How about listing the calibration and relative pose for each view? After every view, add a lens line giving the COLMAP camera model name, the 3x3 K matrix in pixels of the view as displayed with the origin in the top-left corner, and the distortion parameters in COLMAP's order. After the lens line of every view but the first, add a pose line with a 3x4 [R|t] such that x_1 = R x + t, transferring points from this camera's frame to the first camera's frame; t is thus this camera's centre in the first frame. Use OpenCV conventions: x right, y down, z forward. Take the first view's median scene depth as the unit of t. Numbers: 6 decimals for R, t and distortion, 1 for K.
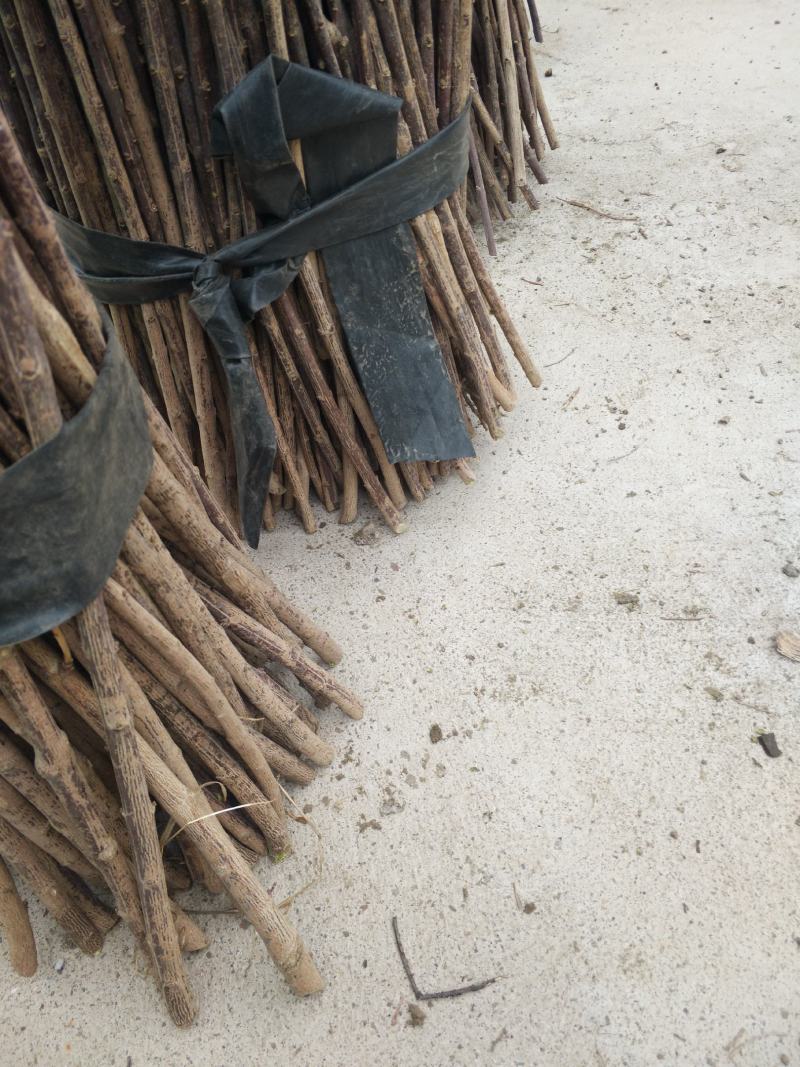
lens RADIAL K [[805.1, 0, 404.9], [0, 805.1, 525.4], [0, 0, 1]] dist [0.056711, -0.071110]
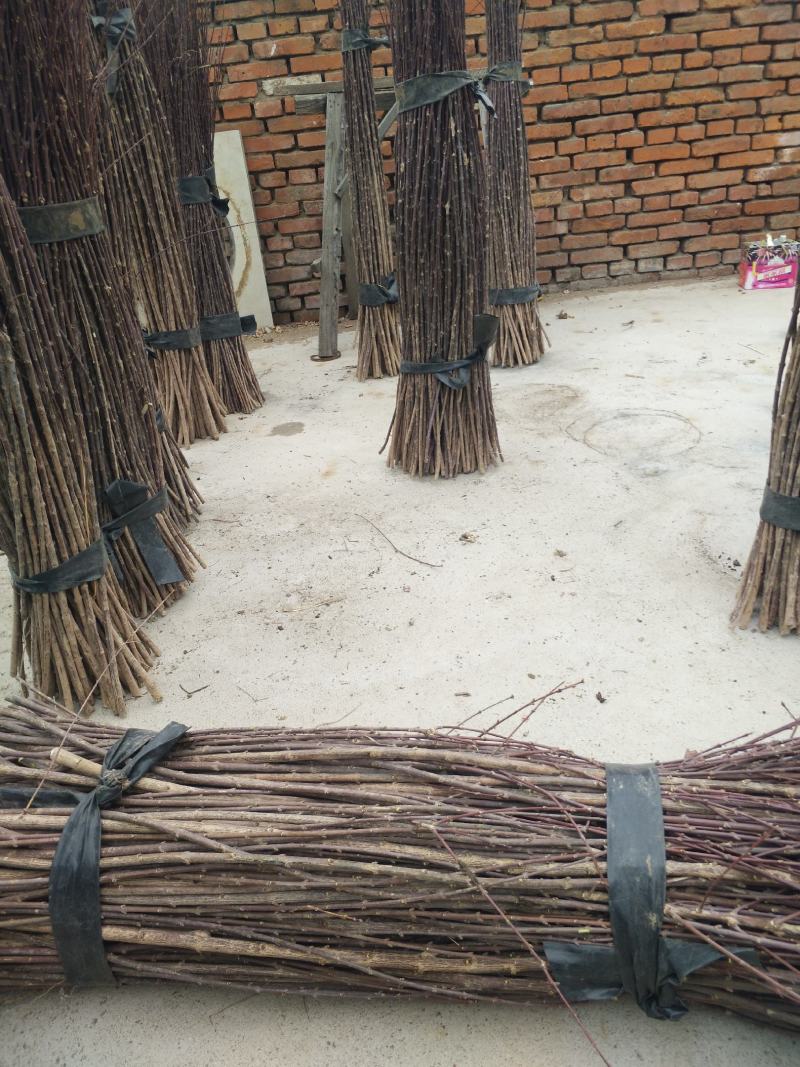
lens RADIAL K [[805.1, 0, 404.9], [0, 805.1, 525.4], [0, 0, 1]] dist [0.056711, -0.071110]
pose [[0.928410, -0.134615, 0.346316, -0.188204], [0.273971, 0.877630, -0.393326, 1.246906], [-0.250989, 0.460048, 0.851681, -2.089231]]
